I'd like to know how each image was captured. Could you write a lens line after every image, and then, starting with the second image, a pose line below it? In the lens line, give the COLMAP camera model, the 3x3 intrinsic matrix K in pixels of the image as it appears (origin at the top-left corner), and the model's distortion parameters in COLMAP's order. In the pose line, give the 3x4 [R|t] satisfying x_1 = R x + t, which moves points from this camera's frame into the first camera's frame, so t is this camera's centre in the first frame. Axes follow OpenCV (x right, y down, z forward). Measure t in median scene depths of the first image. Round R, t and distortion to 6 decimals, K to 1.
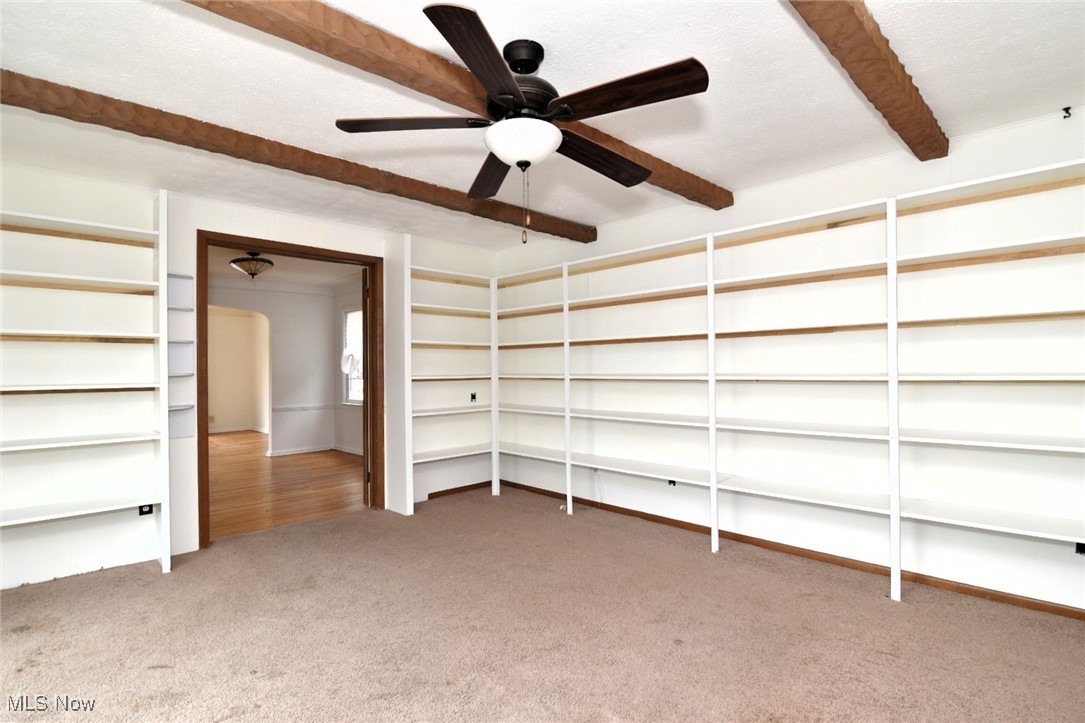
lens RADIAL K [[538.0, 0, 542.5], [0, 538.0, 361.5], [0, 0, 1]] dist [0.001618, -0.016282]
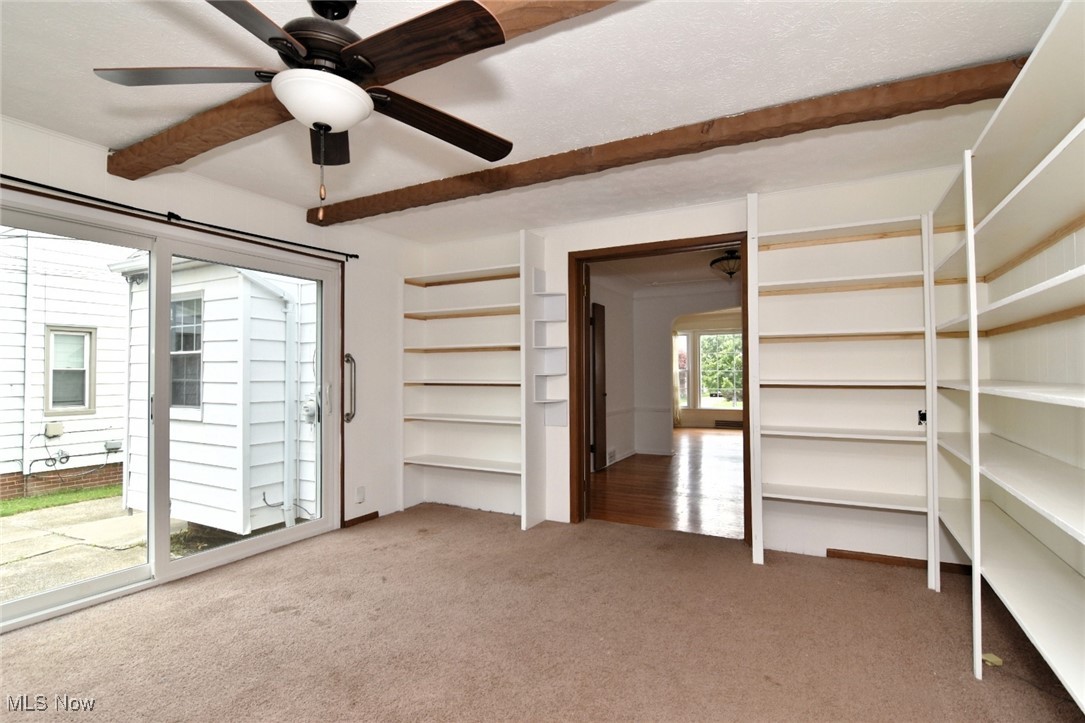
lens RADIAL K [[538.0, 0, 542.5], [0, 538.0, 361.5], [0, 0, 1]] dist [0.001618, -0.016282]
pose [[0.288937, -0.008416, -0.957311, 0.483728], [0.012802, 0.999906, -0.004927, 0.000760], [0.957263, -0.010832, 0.289017, 0.607075]]
